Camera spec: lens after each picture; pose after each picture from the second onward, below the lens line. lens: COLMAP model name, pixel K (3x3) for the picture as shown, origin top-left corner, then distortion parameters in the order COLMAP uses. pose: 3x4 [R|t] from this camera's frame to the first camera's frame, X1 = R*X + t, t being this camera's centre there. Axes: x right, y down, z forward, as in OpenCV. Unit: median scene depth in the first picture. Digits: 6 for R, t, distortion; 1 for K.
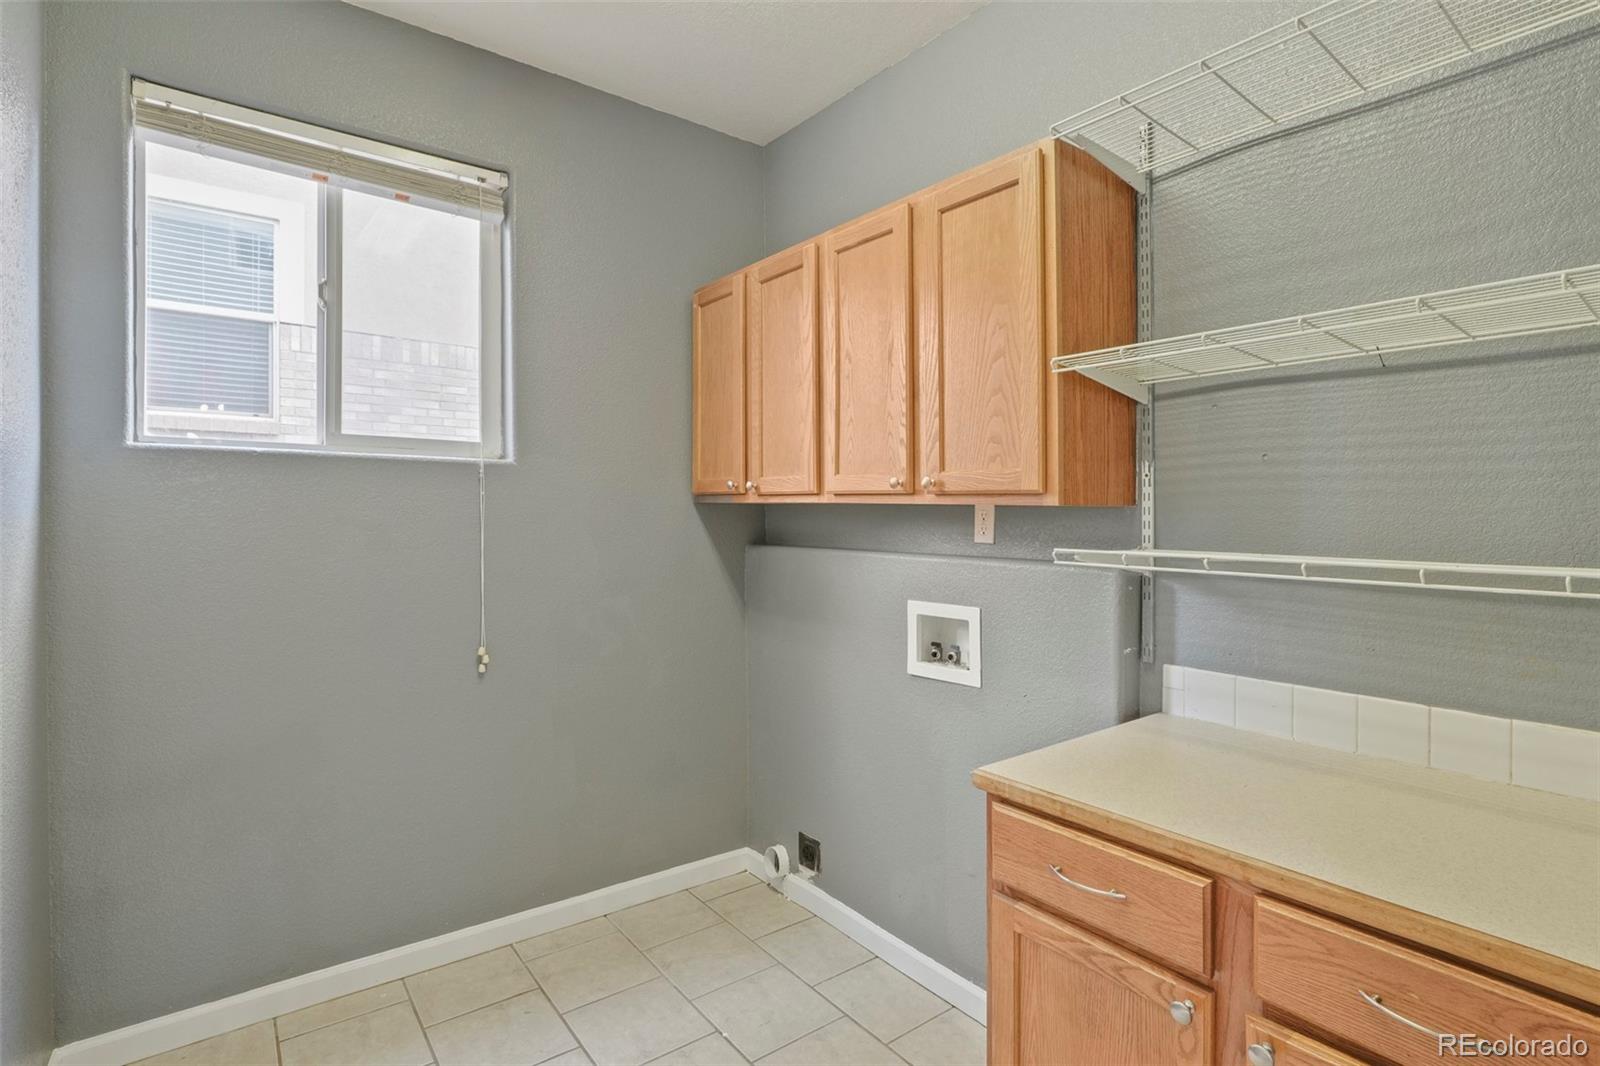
lens RADIAL K [[767.9, 0, 807.2], [0, 767.9, 528.5], [0, 0, 1]] dist [-0.018114, 0.001465]
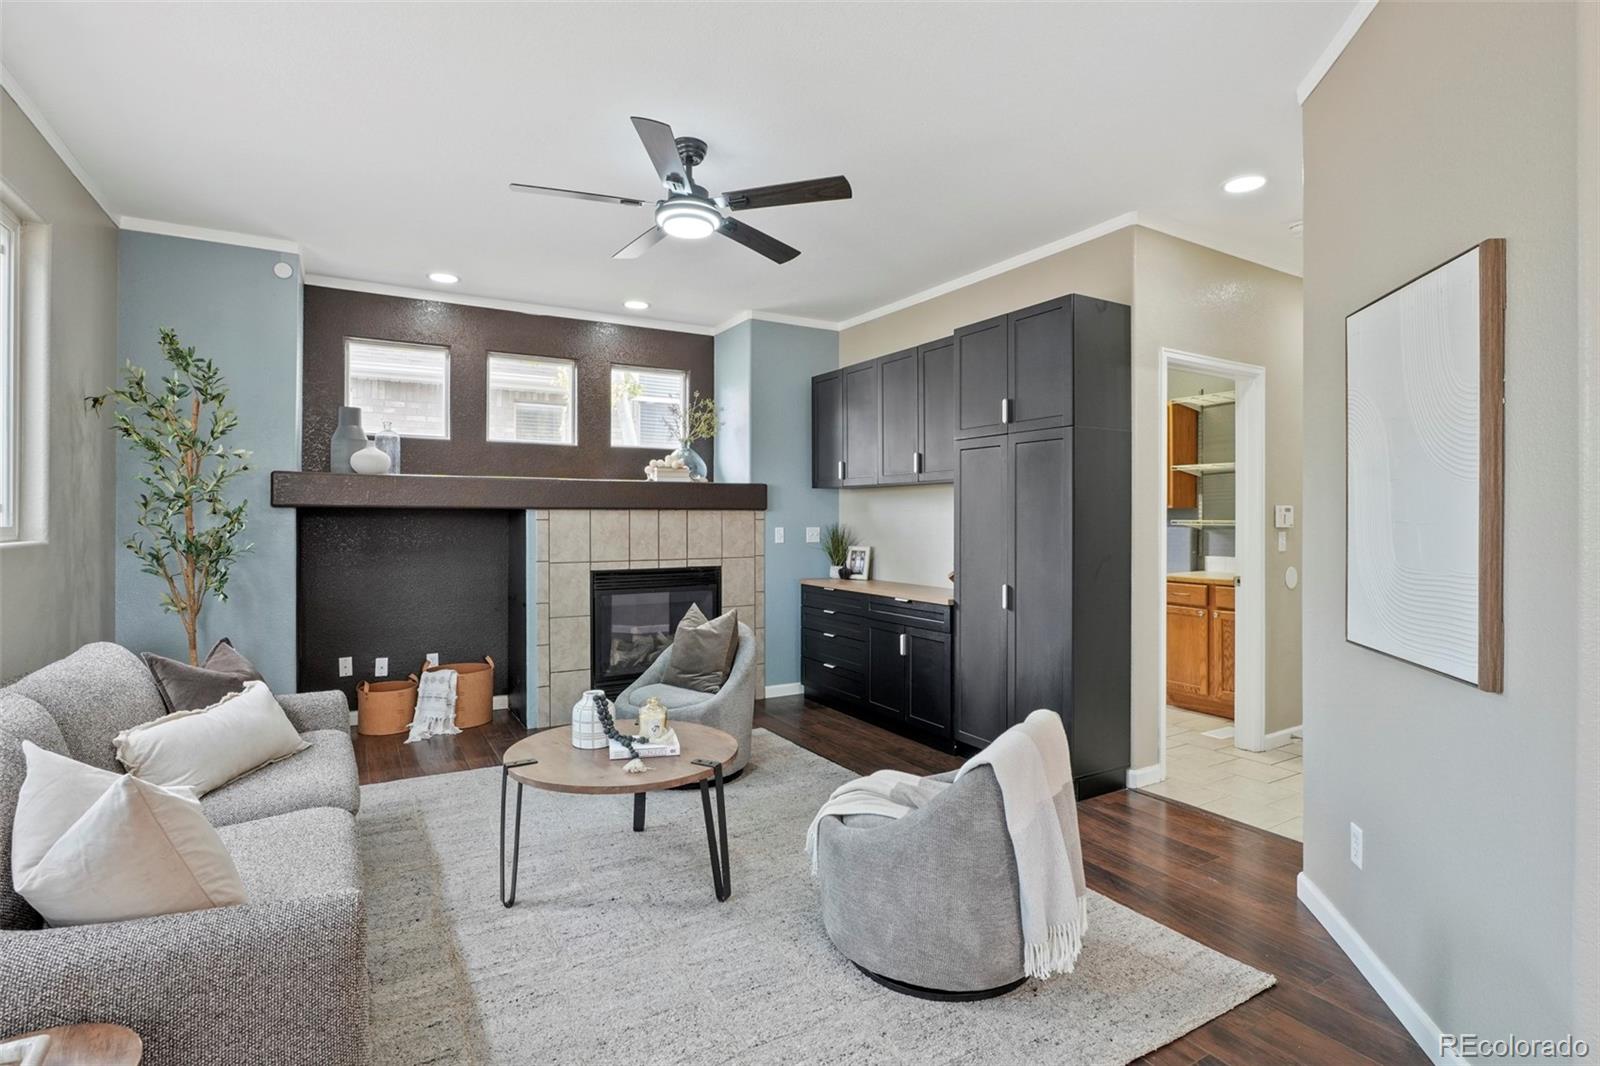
lens RADIAL K [[767.9, 0, 804.0], [0, 767.9, 524.2], [0, 0, 1]] dist [-0.018114, 0.001465]
pose [[0.994026, 0.005907, -0.108986, -0.898391], [-0.005613, 0.999980, 0.003008, 0.042382], [0.109001, -0.002379, 0.994039, -2.475137]]
